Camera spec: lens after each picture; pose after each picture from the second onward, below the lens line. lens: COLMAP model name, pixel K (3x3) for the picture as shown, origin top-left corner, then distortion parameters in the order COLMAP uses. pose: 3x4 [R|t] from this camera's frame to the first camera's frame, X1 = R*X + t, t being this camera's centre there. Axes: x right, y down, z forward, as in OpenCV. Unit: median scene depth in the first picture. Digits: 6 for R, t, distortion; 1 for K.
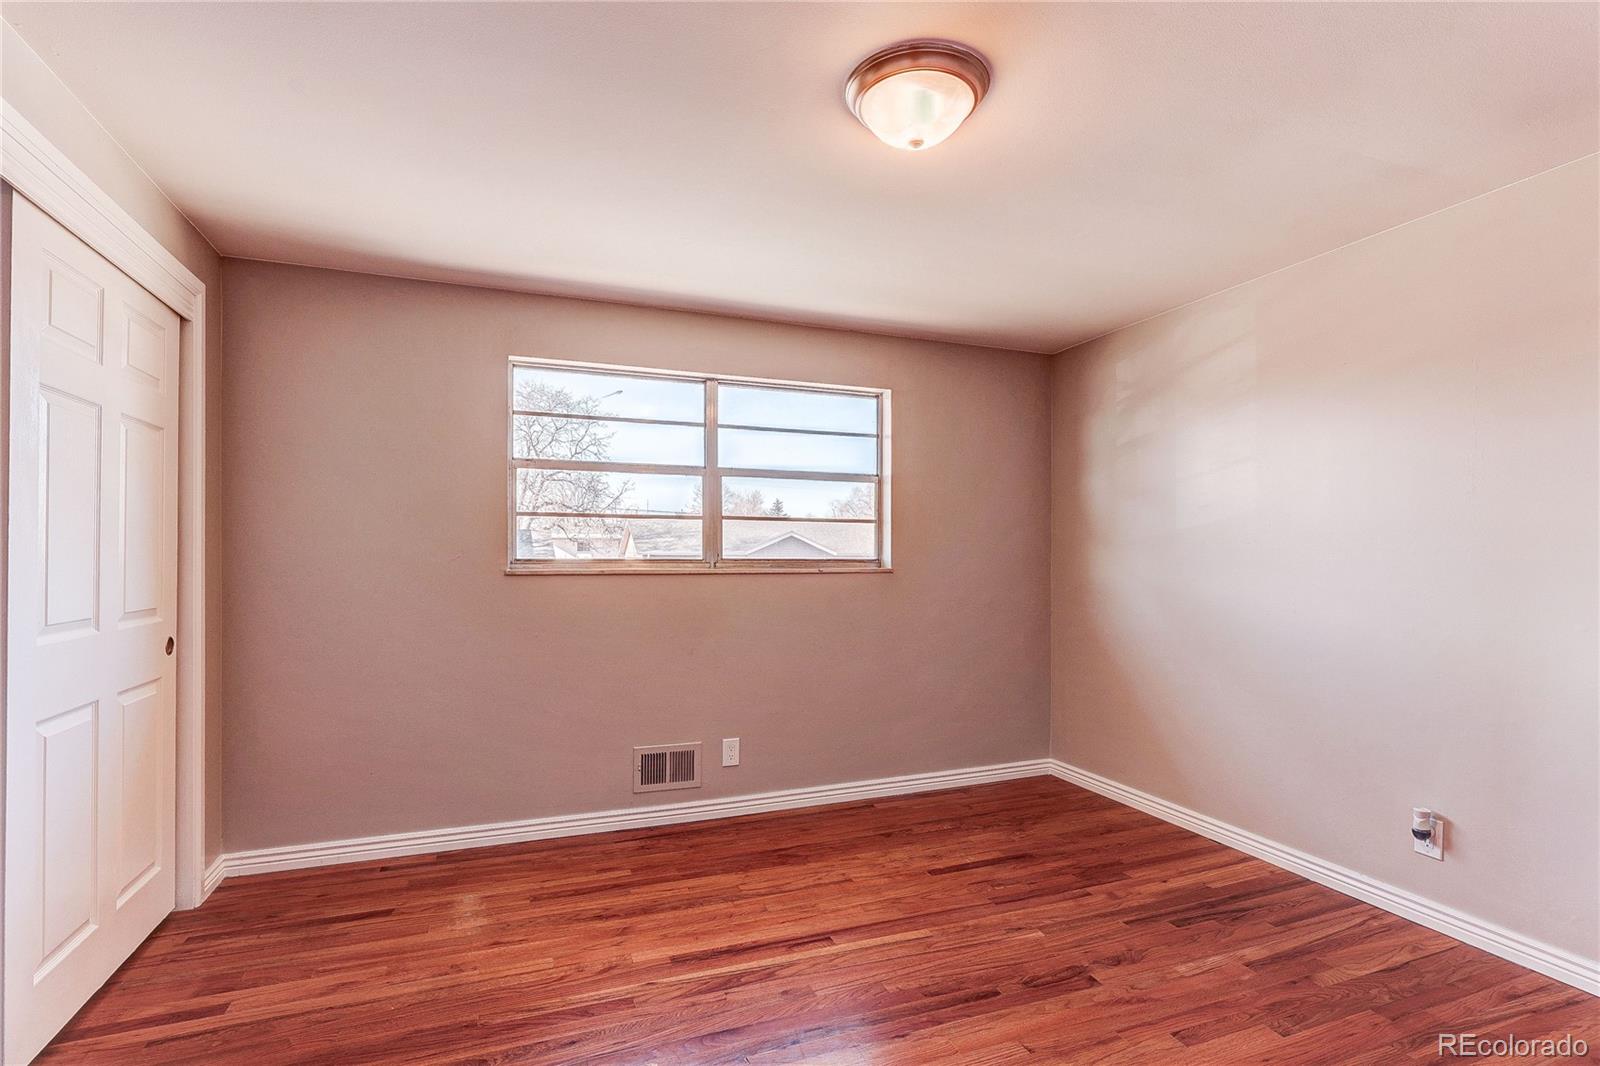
lens RADIAL K [[756.6, 0, 794.0], [0, 756.6, 557.7], [0, 0, 1]] dist [-0.010705, 0.004379]
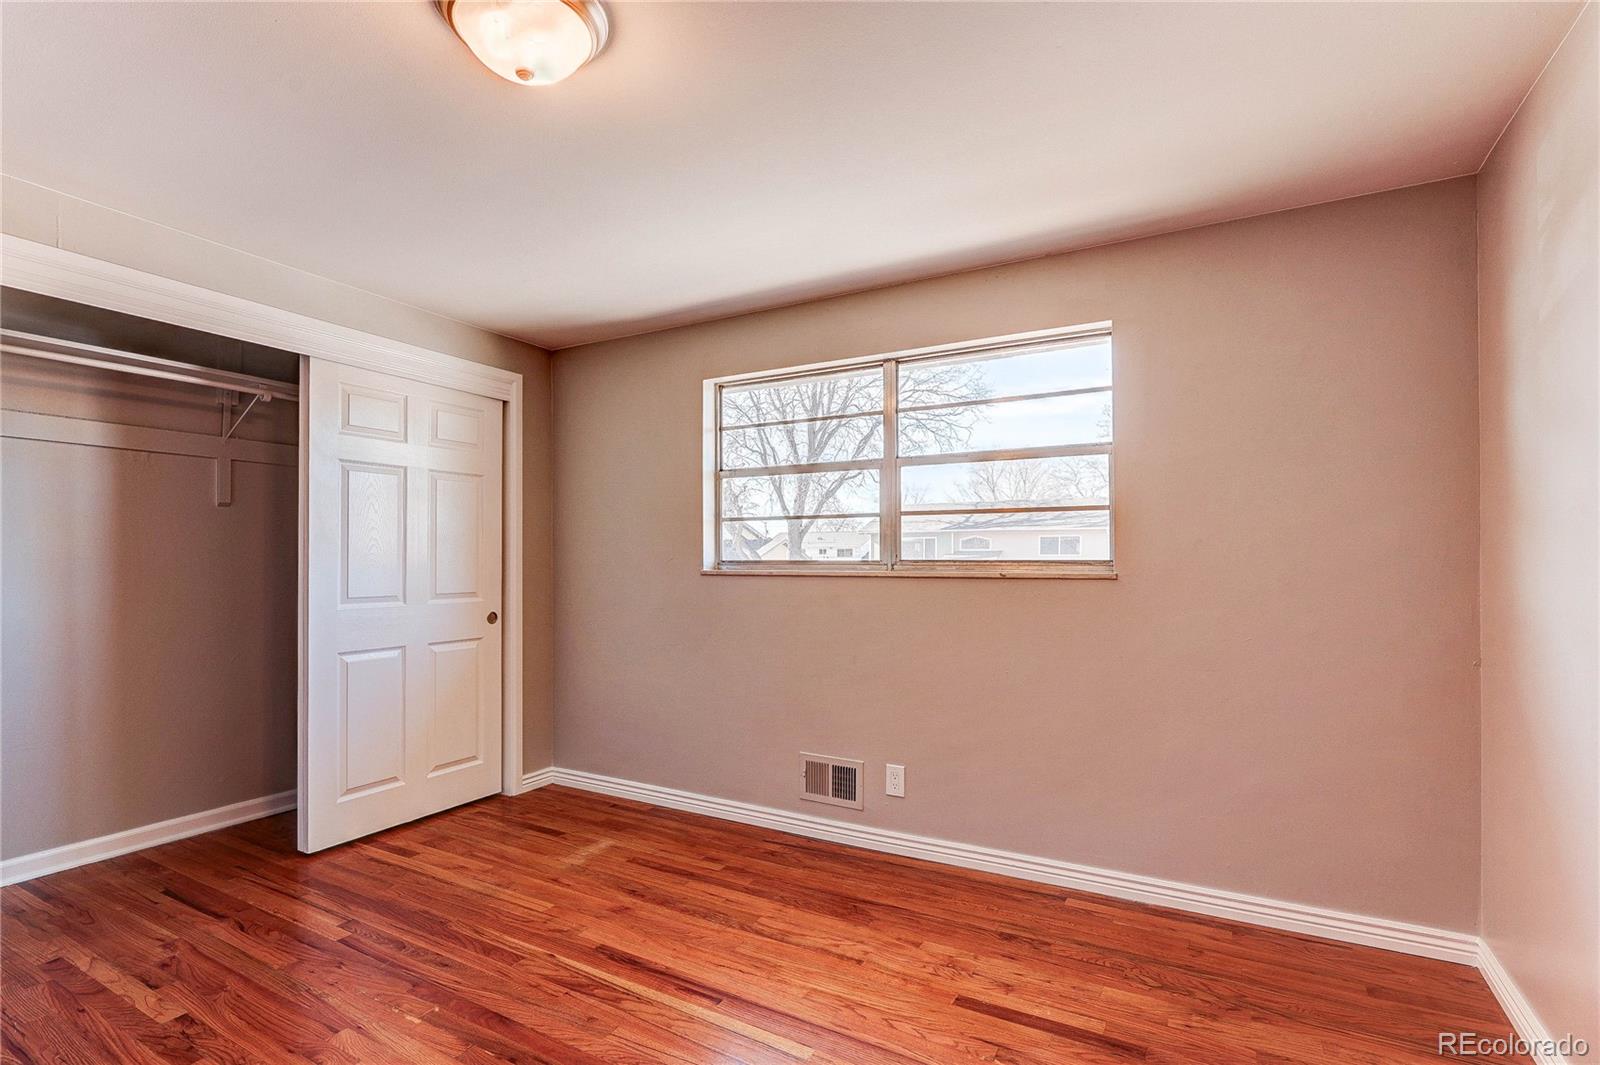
lens RADIAL K [[756.6, 0, 794.2], [0, 756.6, 554.6], [0, 0, 1]] dist [-0.010705, 0.004379]
pose [[0.638979, -0.006600, -0.769196, 0.565026], [0.001681, 0.999973, -0.007184, 0.001146], [0.769222, 0.003298, 0.638973, 0.379175]]
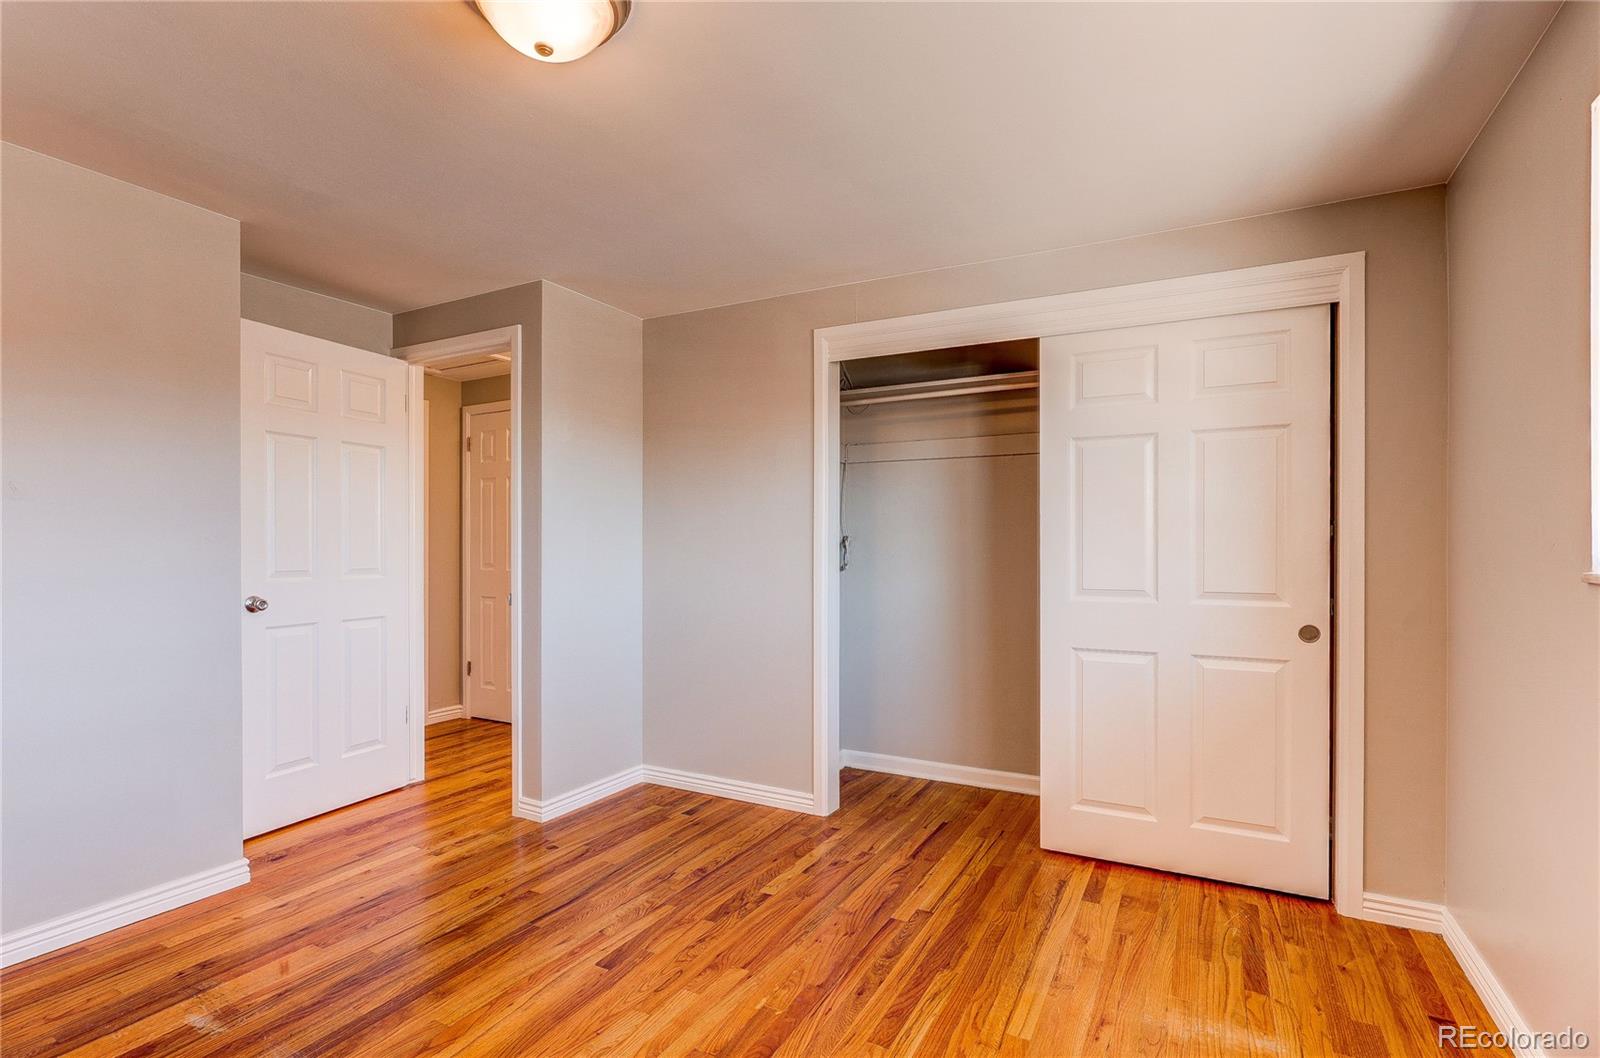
lens RADIAL K [[756.6, 0, 812.5], [0, 756.6, 553.0], [0, 0, 1]] dist [-0.010705, 0.004379]
pose [[-0.749954, -0.000401, -0.661490, 0.271278], [-0.004677, 0.999978, 0.004696, 0.004232], [0.661474, 0.006616, -0.749939, 1.013814]]
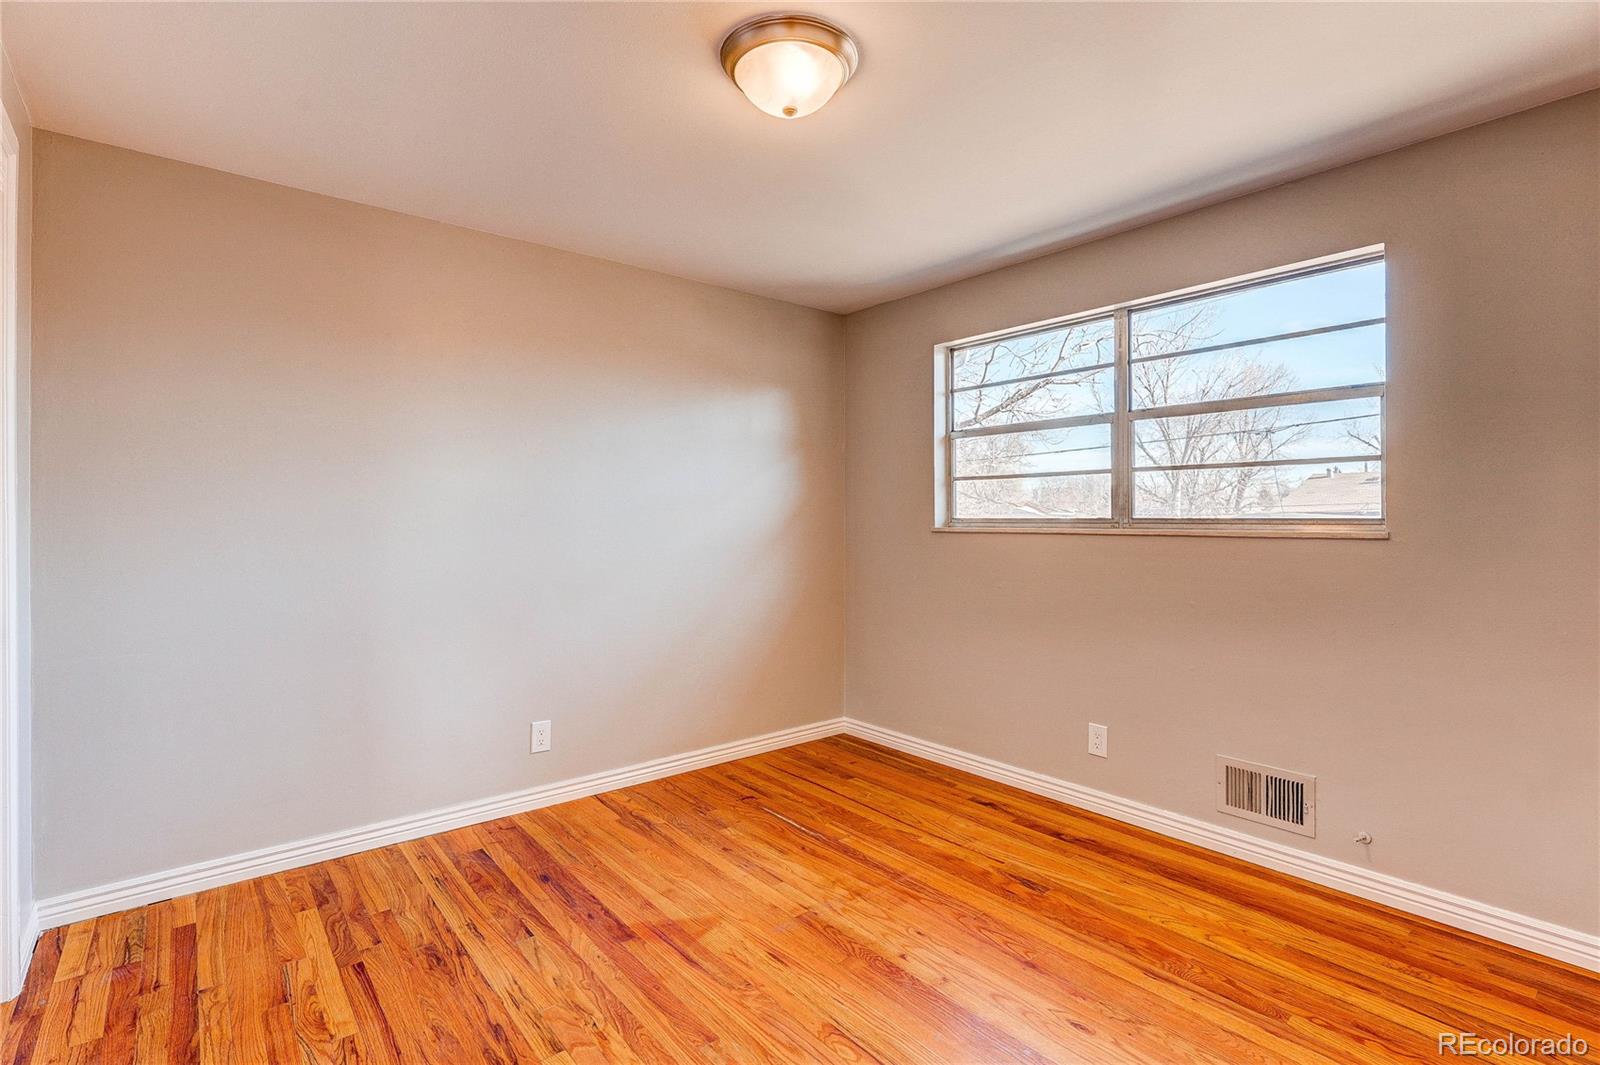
lens RADIAL K [[756.6, 0, 790.2], [0, 756.6, 517.7], [0, 0, 1]] dist [-0.010705, 0.004379]
pose [[0.312149, -0.001221, -0.950032, 0.658076], [0.001199, 0.999999, -0.000892, 0.001325], [0.950032, -0.000861, 0.312150, 0.414662]]
